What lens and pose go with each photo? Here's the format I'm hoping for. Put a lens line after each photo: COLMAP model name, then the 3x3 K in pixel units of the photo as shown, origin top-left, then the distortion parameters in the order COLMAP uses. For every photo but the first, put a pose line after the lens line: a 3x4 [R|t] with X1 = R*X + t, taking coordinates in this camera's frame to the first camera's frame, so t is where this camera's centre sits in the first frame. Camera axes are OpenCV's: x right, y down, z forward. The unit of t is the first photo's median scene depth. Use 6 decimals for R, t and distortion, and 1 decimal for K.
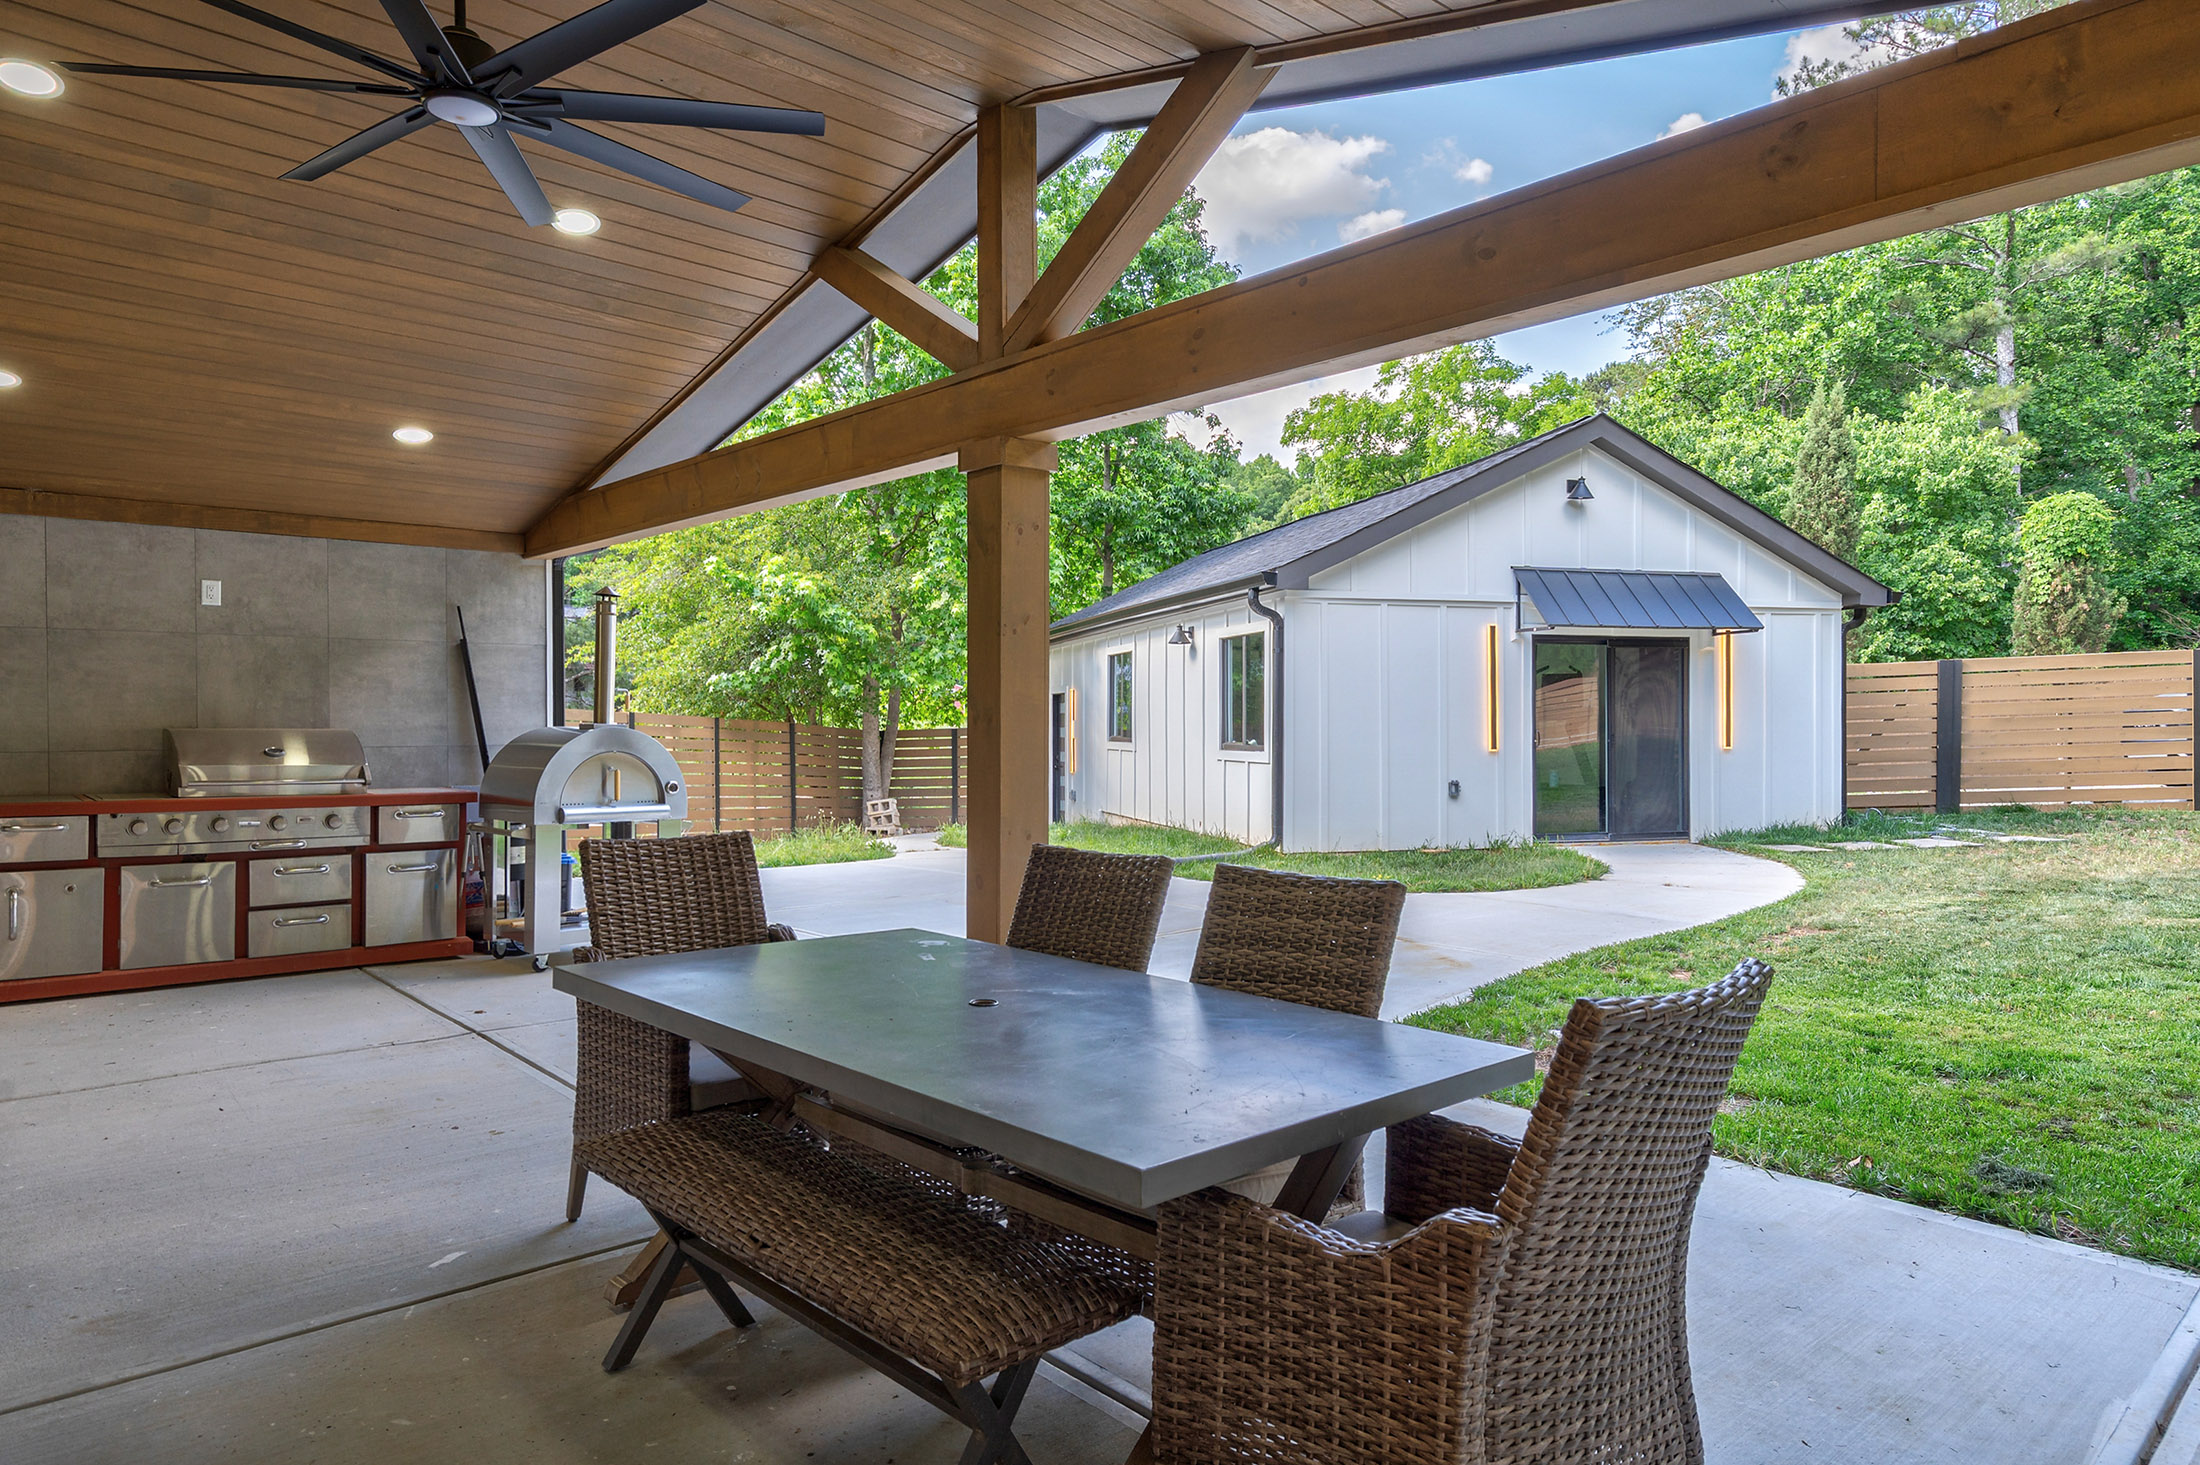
lens RADIAL K [[1326.5, 0, 1094.4], [0, 1326.5, 733.5], [0, 0, 1]] dist [0.000898, 0.005342]
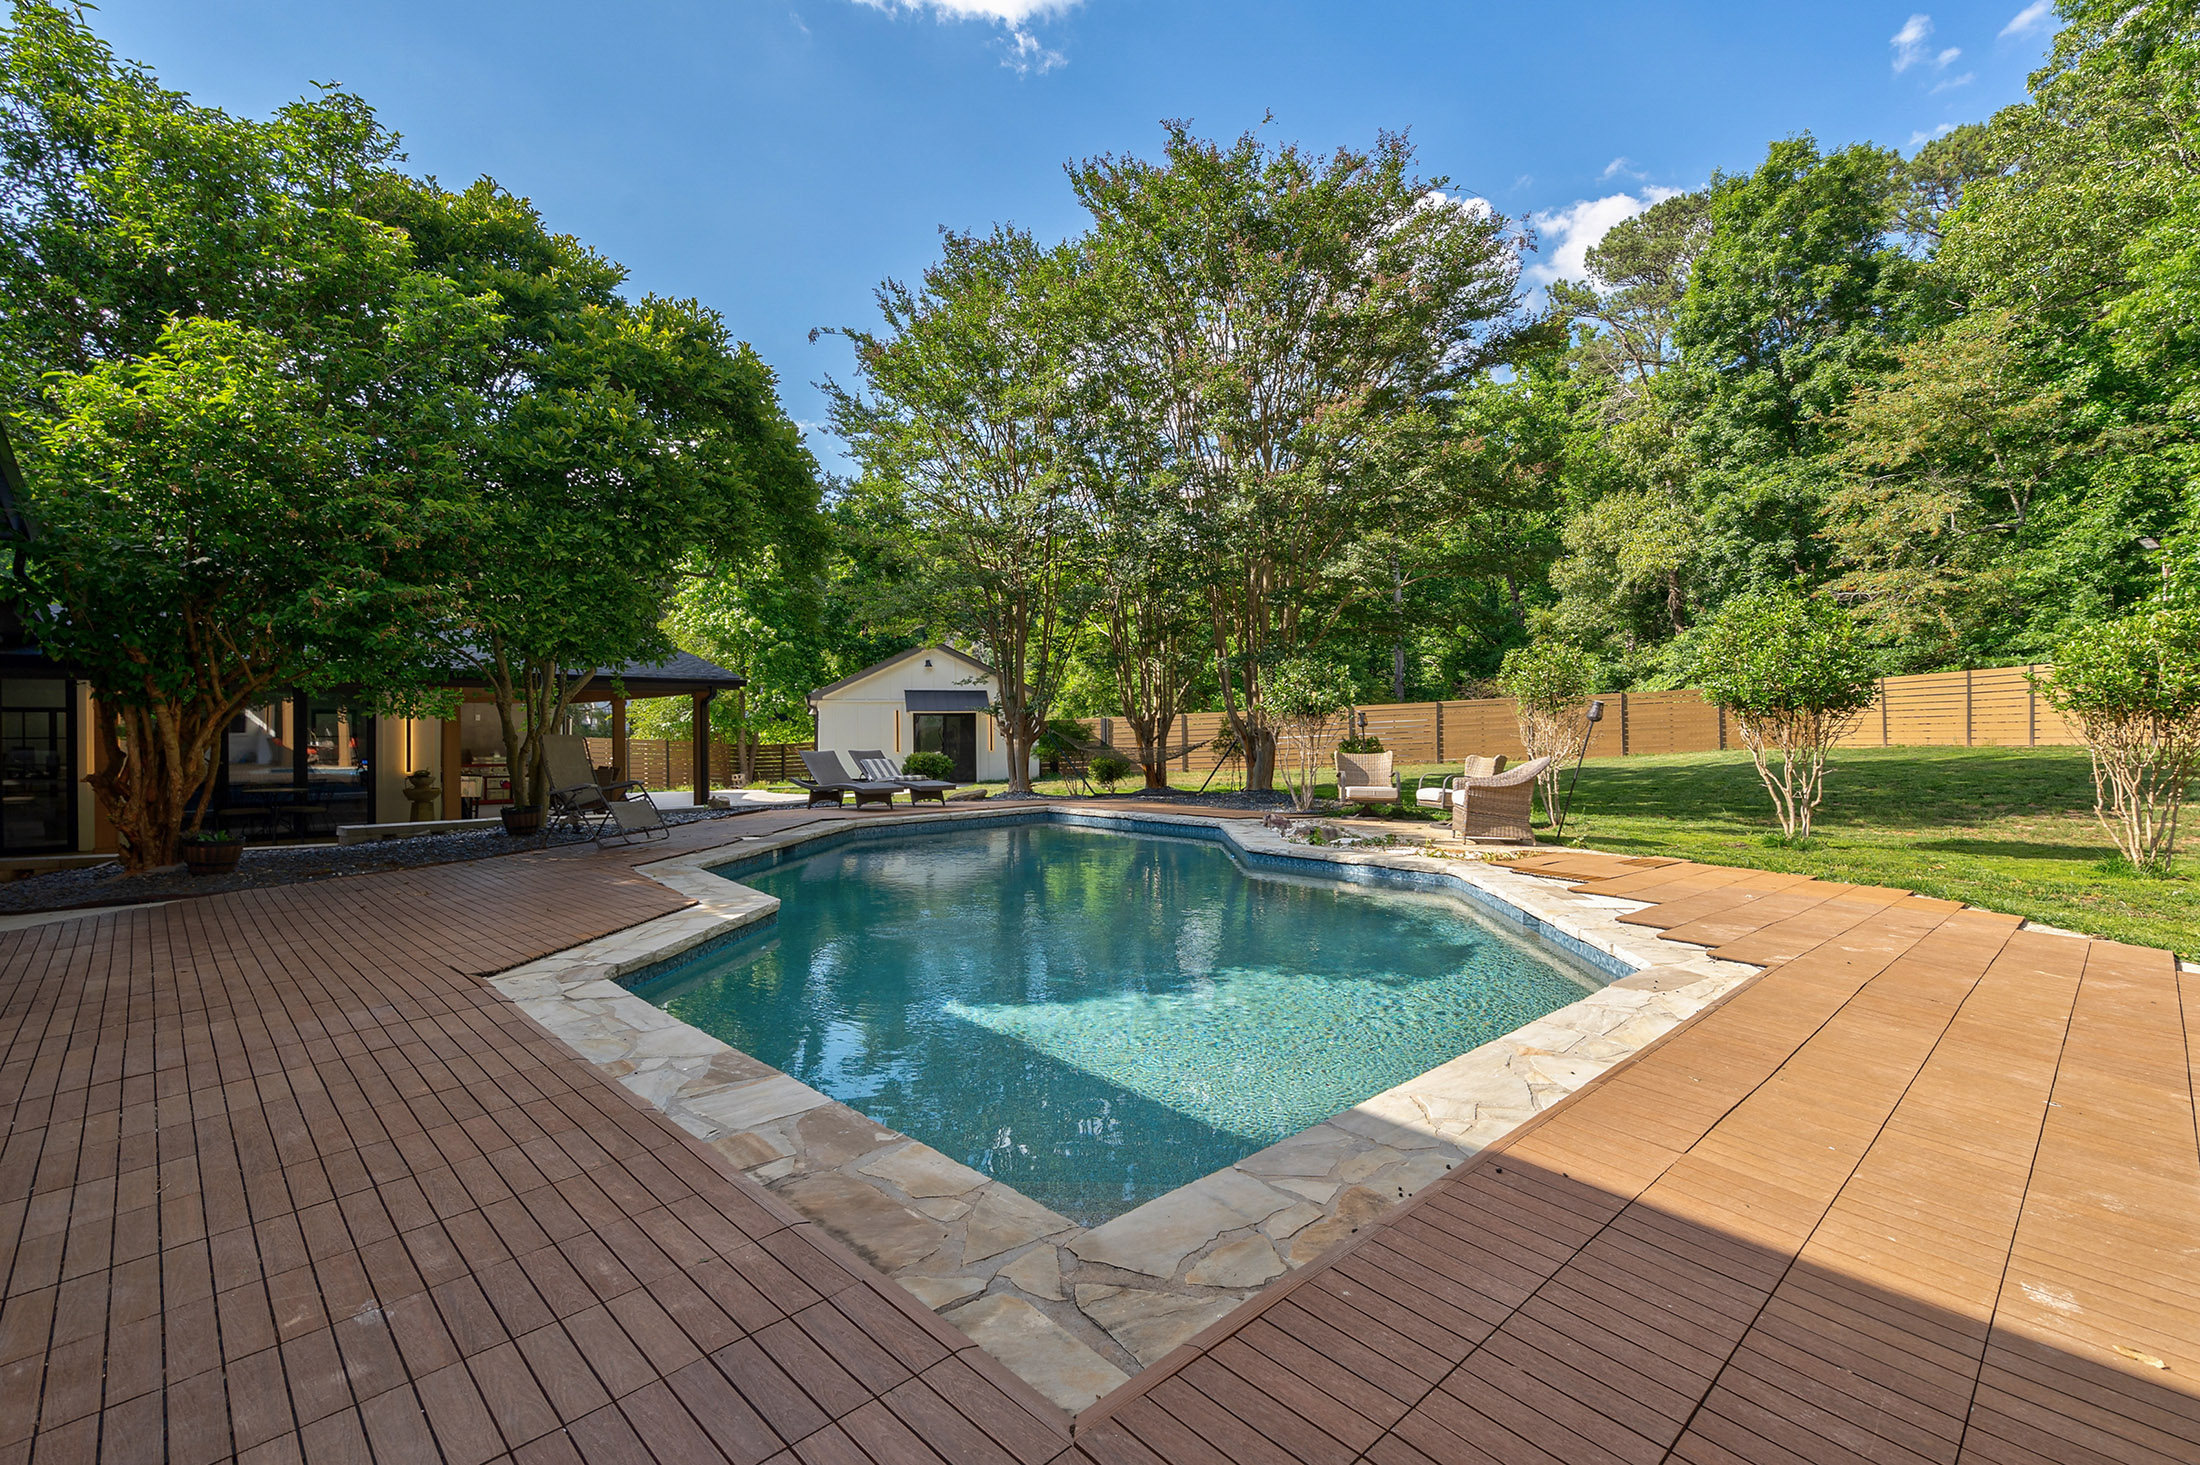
lens RADIAL K [[990.8, 0, 1100.2], [0, 990.8, 727.2], [0, 0, 1]] dist [-0.010064, 0.003918]
pose [[0.999597, -0.002204, 0.028313, 1.153830], [0.002498, 0.999943, -0.010367, -0.037494], [-0.028288, 0.010433, 0.999545, -2.070110]]
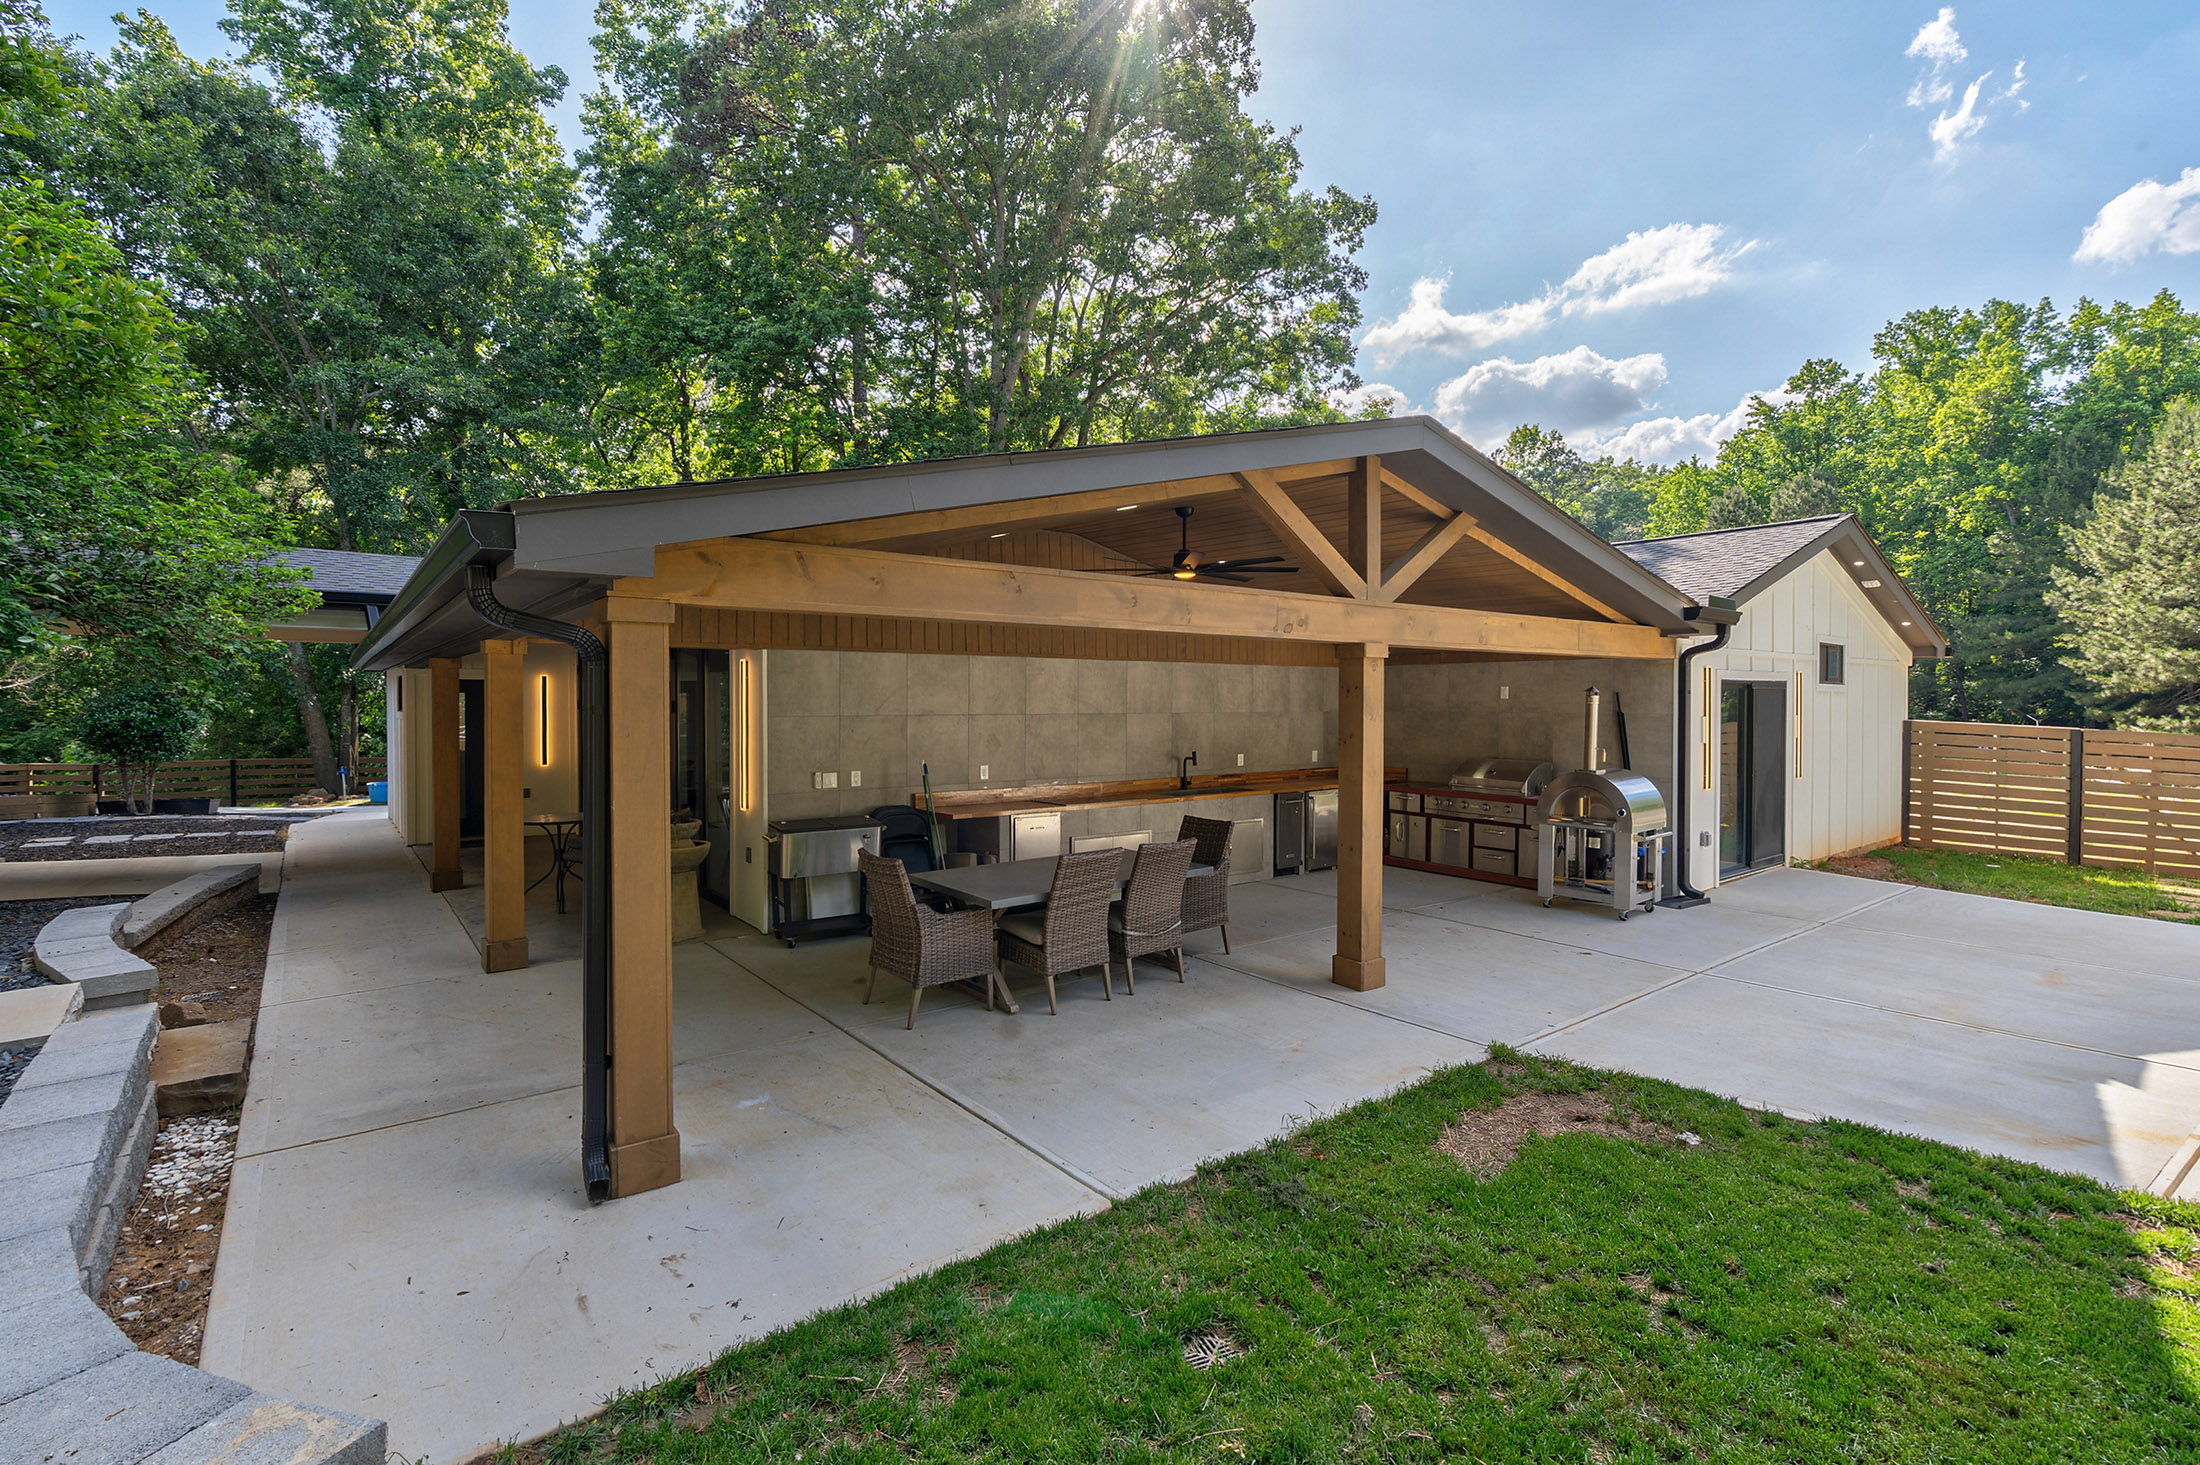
lens RADIAL K [[990.8, 0, 1091.9], [0, 990.8, 717.8], [0, 0, 1]] dist [-0.010064, 0.003918]
pose [[-0.065394, 0.016699, -0.997720, 0.881075], [-0.013253, 0.999757, 0.017602, -0.083020], [0.997772, 0.014374, -0.065157, 0.448604]]
